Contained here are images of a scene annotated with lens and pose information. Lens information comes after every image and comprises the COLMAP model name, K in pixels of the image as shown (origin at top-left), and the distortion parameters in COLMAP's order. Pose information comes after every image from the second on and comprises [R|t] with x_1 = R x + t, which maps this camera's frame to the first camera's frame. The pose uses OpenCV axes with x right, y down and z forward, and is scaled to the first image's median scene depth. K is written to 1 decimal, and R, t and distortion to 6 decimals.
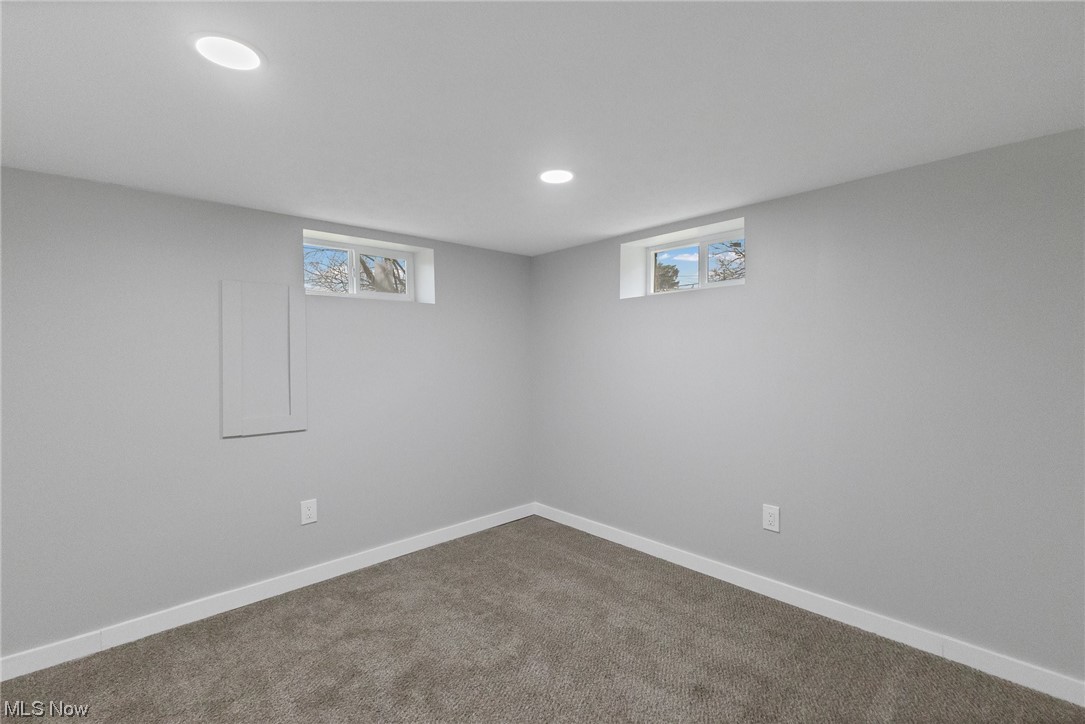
lens RADIAL K [[482.9, 0, 544.9], [0, 482.9, 355.9], [0, 0, 1]] dist [0.001450, -0.000448]
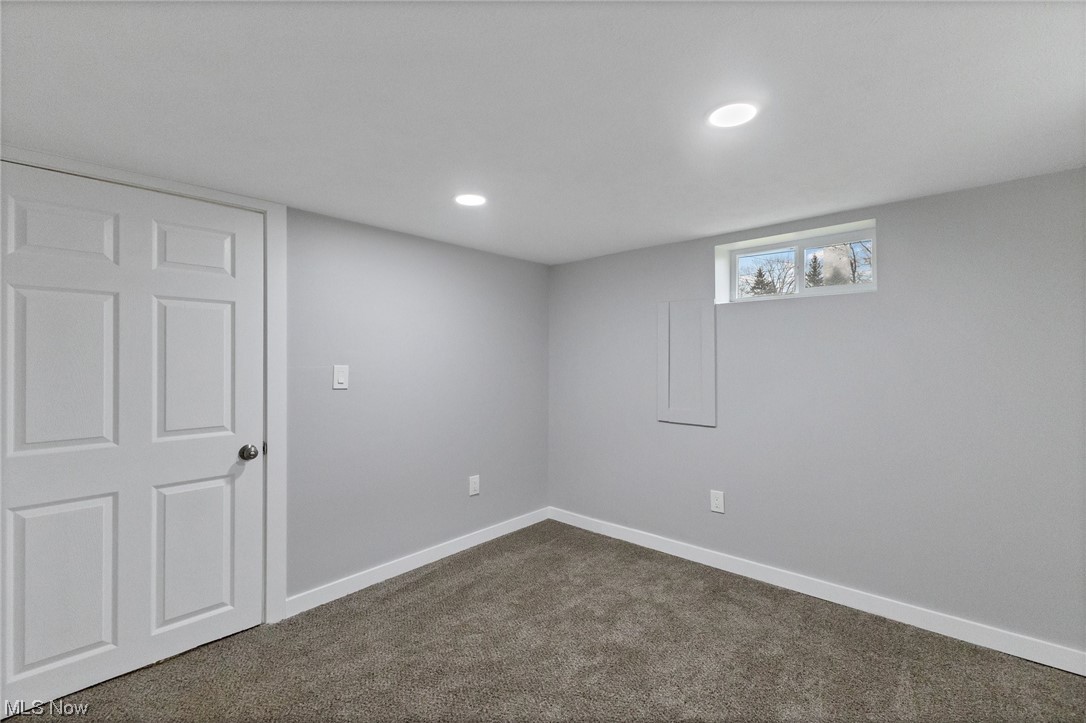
lens RADIAL K [[483.3, 0, 545.4], [0, 483.3, 355.4], [0, 0, 1]] dist [0.001450, -0.000448]
pose [[0.075707, 0.002646, -0.997127, 0.657358], [-0.001707, 0.999995, 0.002524, -0.010562], [0.997129, 0.001511, 0.075711, 0.607026]]
